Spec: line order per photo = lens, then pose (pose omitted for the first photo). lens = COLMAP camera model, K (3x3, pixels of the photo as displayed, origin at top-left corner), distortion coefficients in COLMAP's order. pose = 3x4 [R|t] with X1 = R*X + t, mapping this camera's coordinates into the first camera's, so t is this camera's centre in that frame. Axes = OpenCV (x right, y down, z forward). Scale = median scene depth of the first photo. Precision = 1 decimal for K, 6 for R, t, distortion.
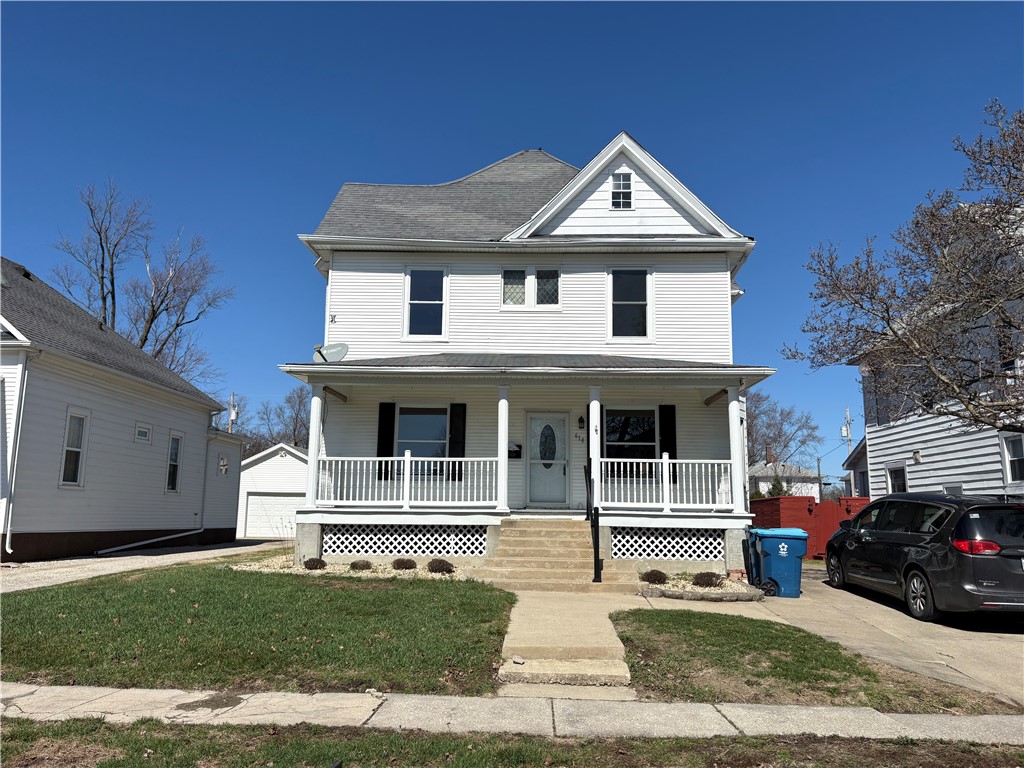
lens RADIAL K [[773.2, 0, 511.2], [0, 773.2, 383.8], [0, 0, 1]] dist [0.041887, -0.023791]
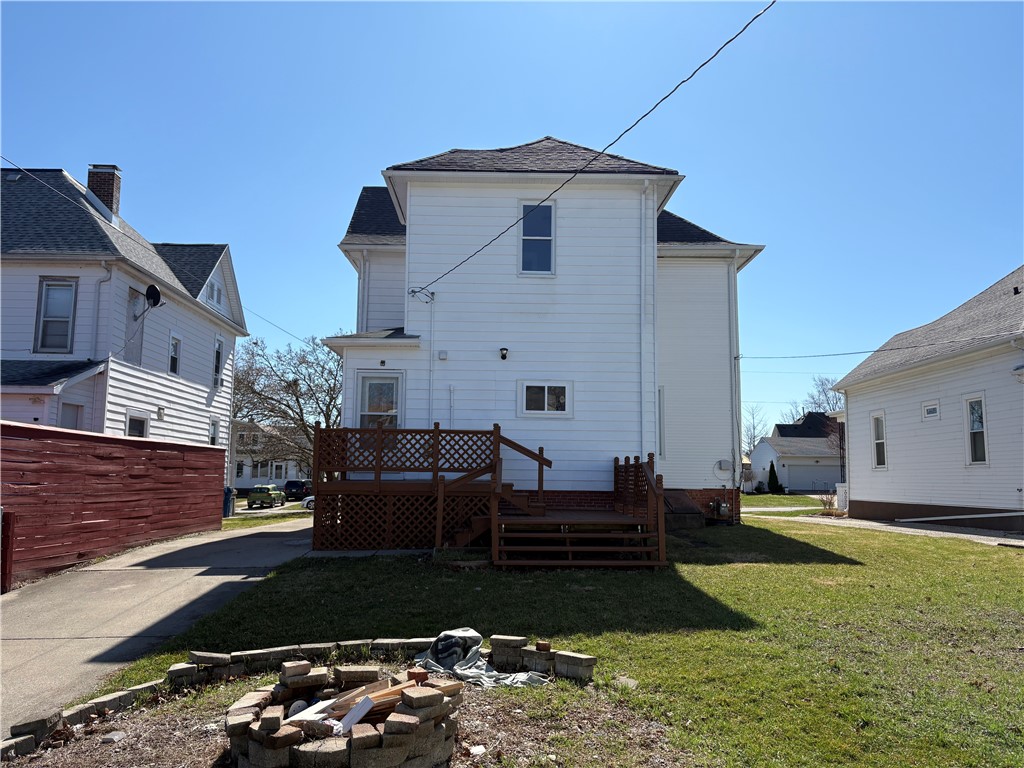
lens RADIAL K [[773.2, 0, 512.6], [0, 773.2, 384.8], [0, 0, 1]] dist [0.041887, -0.023791]
pose [[-0.997718, -0.032228, -0.059324, 0.129615], [-0.013737, 0.957235, -0.288987, 0.331286], [0.066101, -0.287512, -0.955493, 1.940870]]
